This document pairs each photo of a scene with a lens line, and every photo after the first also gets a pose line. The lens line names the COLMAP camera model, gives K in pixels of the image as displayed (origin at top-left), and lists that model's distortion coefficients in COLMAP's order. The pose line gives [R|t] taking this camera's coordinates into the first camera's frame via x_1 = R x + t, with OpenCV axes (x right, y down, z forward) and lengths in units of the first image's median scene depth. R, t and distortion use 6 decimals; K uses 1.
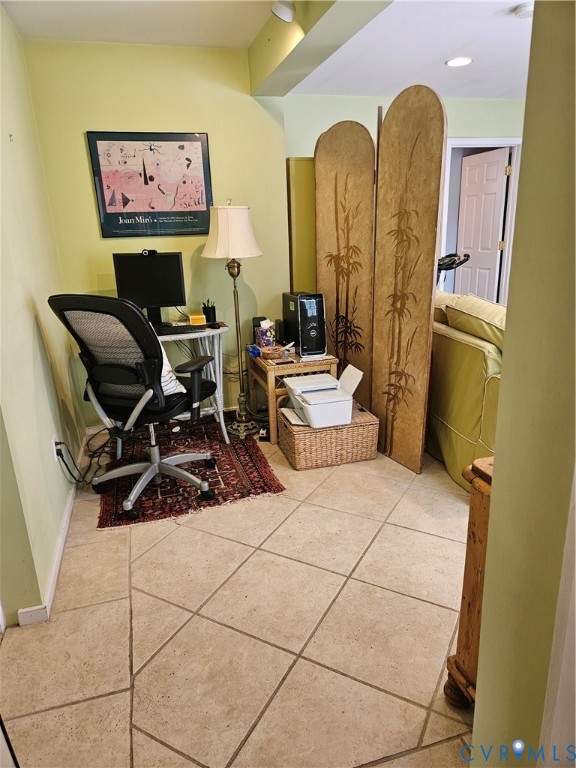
lens RADIAL K [[514.7, 0, 289.4], [0, 514.7, 385.8], [0, 0, 1]] dist [0.072792, -0.063244]
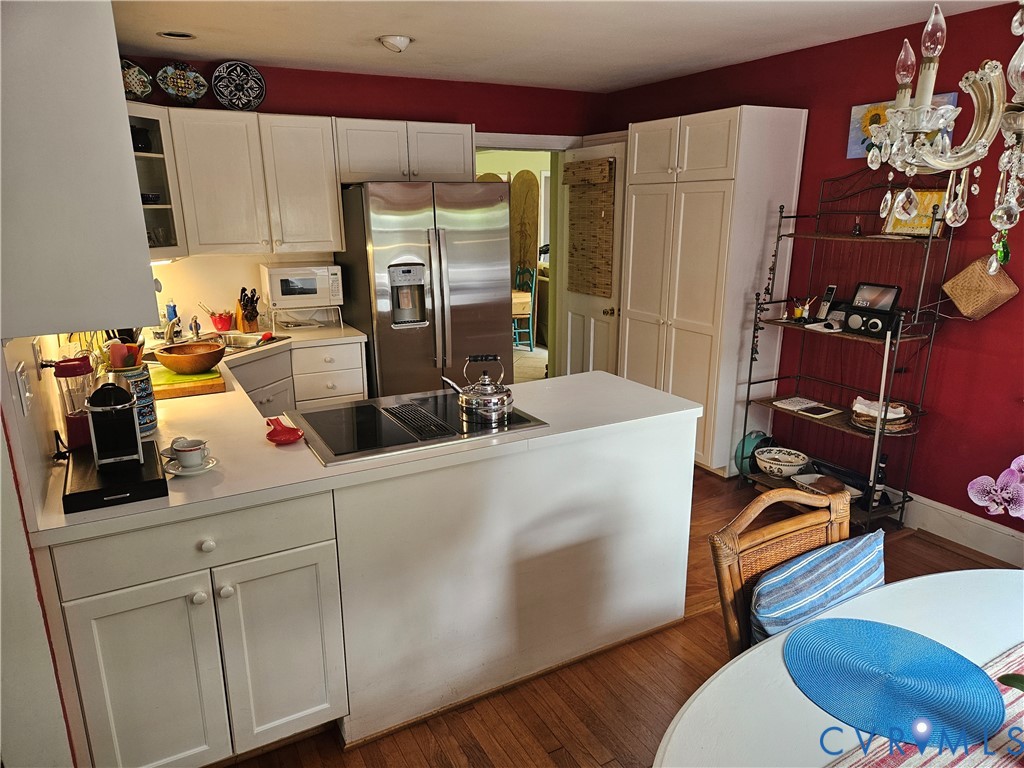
lens RADIAL K [[686.3, 0, 507.2], [0, 686.3, 394.9], [0, 0, 1]] dist [0.072792, -0.063244]
pose [[0.974714, -0.026713, 0.221853, -0.416972], [0.035097, 0.998808, -0.033935, 0.396797], [-0.220682, 0.040864, 0.974489, -1.461570]]
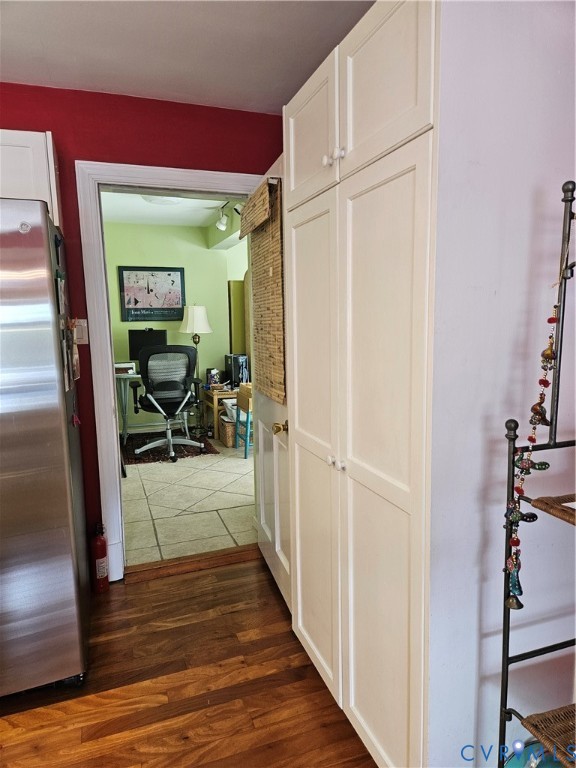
lens RADIAL K [[514.7, 0, 286.1], [0, 514.7, 383.2], [0, 0, 1]] dist [0.072792, -0.063244]
pose [[0.998031, 0.011761, 0.061608, 0.094477], [-0.000737, 0.984395, -0.175974, 0.236124], [-0.062716, 0.175582, 0.982465, -0.741258]]
